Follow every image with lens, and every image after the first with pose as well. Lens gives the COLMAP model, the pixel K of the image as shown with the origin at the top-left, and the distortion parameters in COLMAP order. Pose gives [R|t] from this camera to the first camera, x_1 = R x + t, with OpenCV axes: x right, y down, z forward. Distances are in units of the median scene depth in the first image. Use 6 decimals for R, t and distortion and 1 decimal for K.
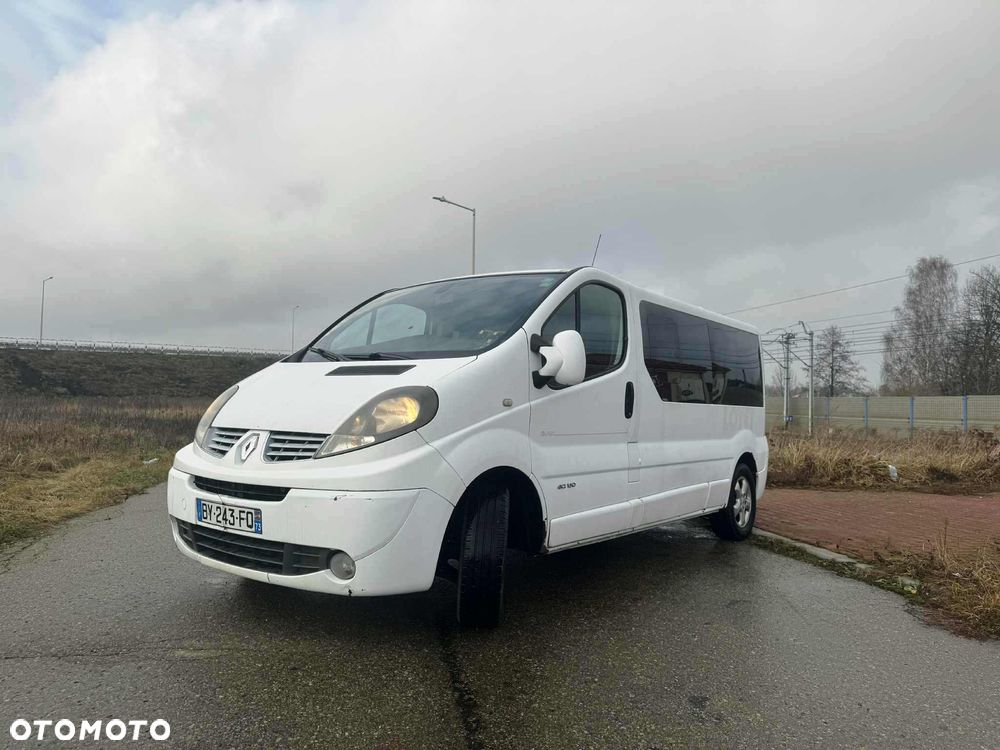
lens RADIAL K [[697.1, 0, 500.0], [0, 697.1, 375.0], [0, 0, 1]] dist [0.179676, -0.312605]
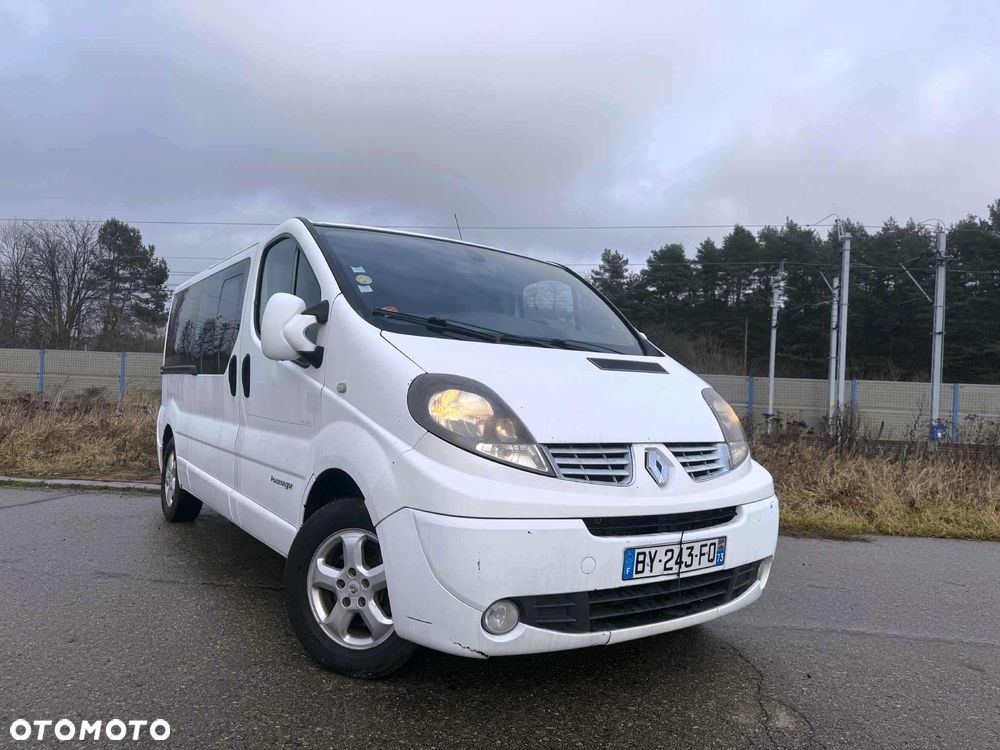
lens RADIAL K [[697.4, 0, 500.0], [0, 697.4, 375.0], [0, 0, 1]] dist [0.125521, -0.160662]
pose [[0.310085, 0.006609, 0.950686, -1.135493], [-0.071508, 0.997305, 0.016391, 0.002414], [-0.948016, -0.073064, 0.309722, 0.934115]]
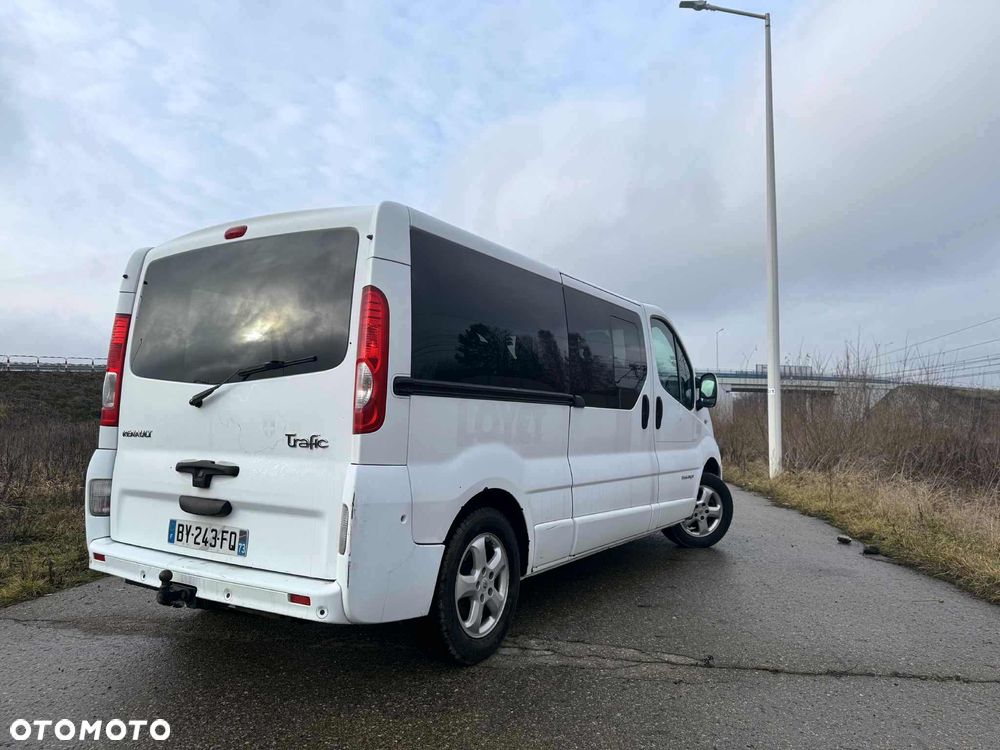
lens RADIAL K [[697.1, 0, 500.0], [0, 697.1, 375.0], [0, 0, 1]] dist [0.179676, -0.312605]
pose [[-0.995378, -0.033431, -0.090028, 0.276787], [-0.021890, 0.991756, -0.126255, 0.166512], [0.093507, -0.123701, -0.987904, 3.113600]]
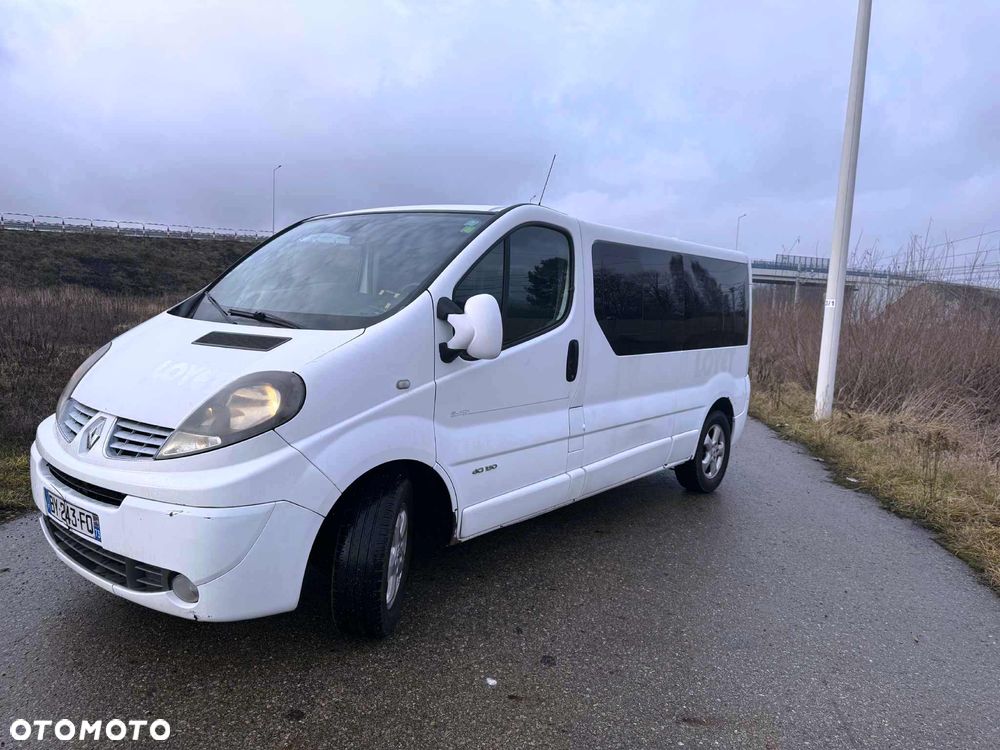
lens RADIAL K [[697.4, 0, 500.0], [0, 697.4, 375.0], [0, 0, 1]] dist [0.125521, -0.160662]
pose [[0.999460, 0.016242, -0.028563, 0.155785], [-0.011400, 0.986696, 0.162173, -0.112830], [0.030817, -0.161760, 0.986349, 0.181877]]
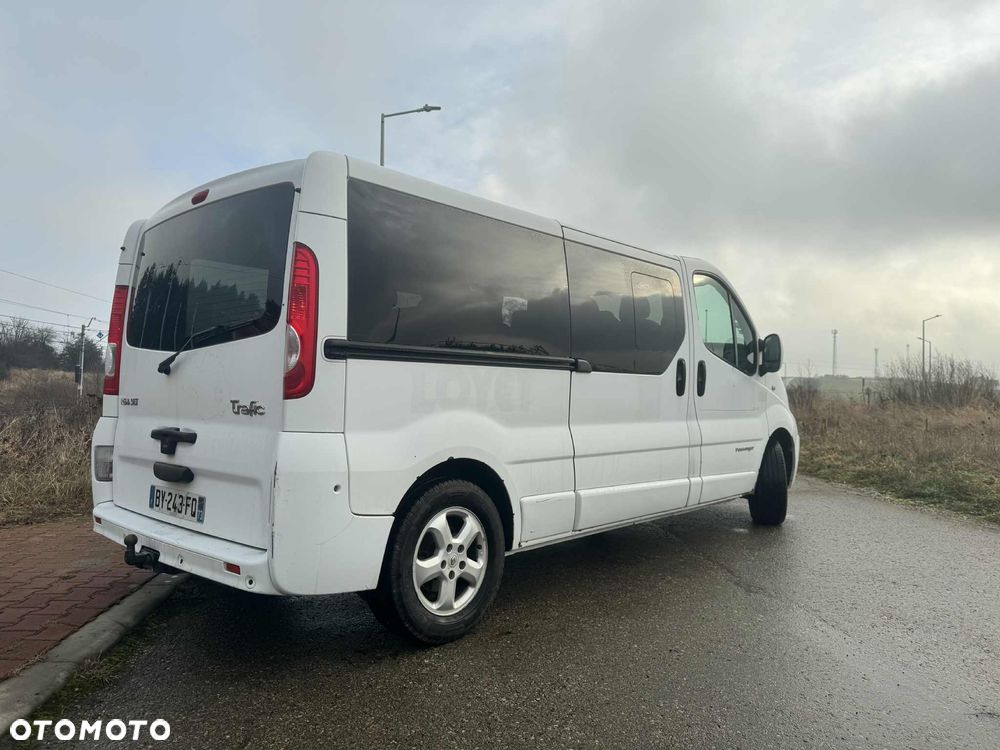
lens RADIAL K [[697.4, 0, 500.0], [0, 697.4, 375.0], [0, 0, 1]] dist [0.125521, -0.160662]
pose [[-0.996044, -0.018131, 0.086988, 0.073087], [-0.025411, 0.996199, -0.083319, 0.166545], [-0.085147, -0.085200, -0.992719, 3.041789]]
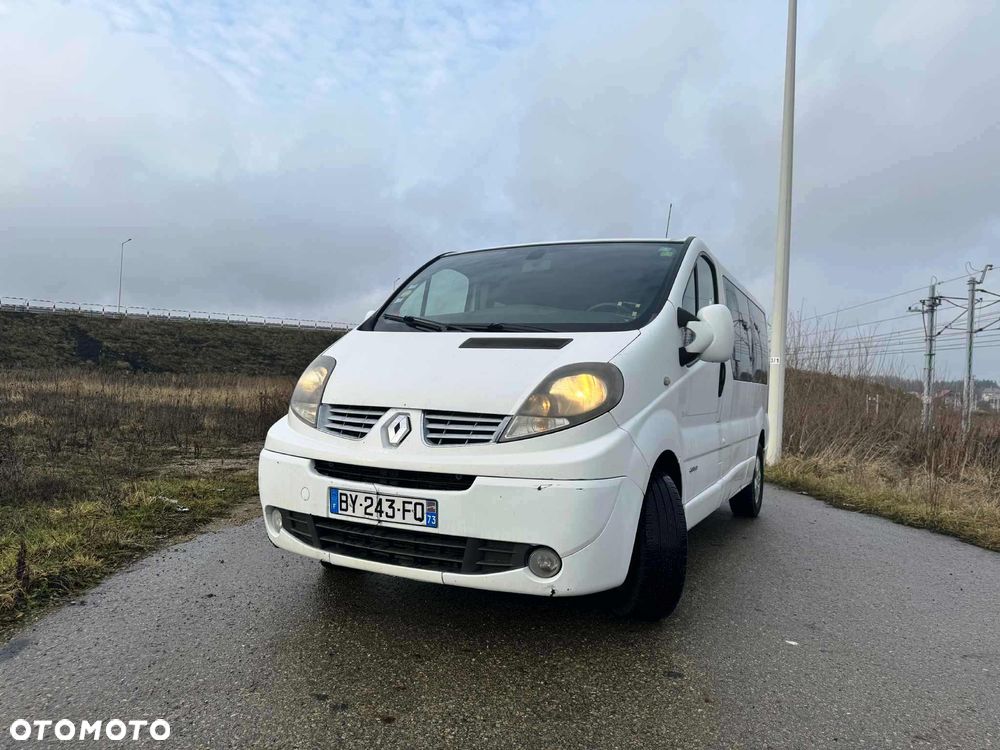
lens RADIAL K [[697.4, 0, 500.0], [0, 697.4, 375.0], [0, 0, 1]] dist [0.125521, -0.160662]
pose [[0.981384, 0.014052, 0.191539, -0.395922], [-0.021773, 0.999030, 0.038269, 0.000585], [-0.190816, -0.041727, 0.980739, 0.135647]]
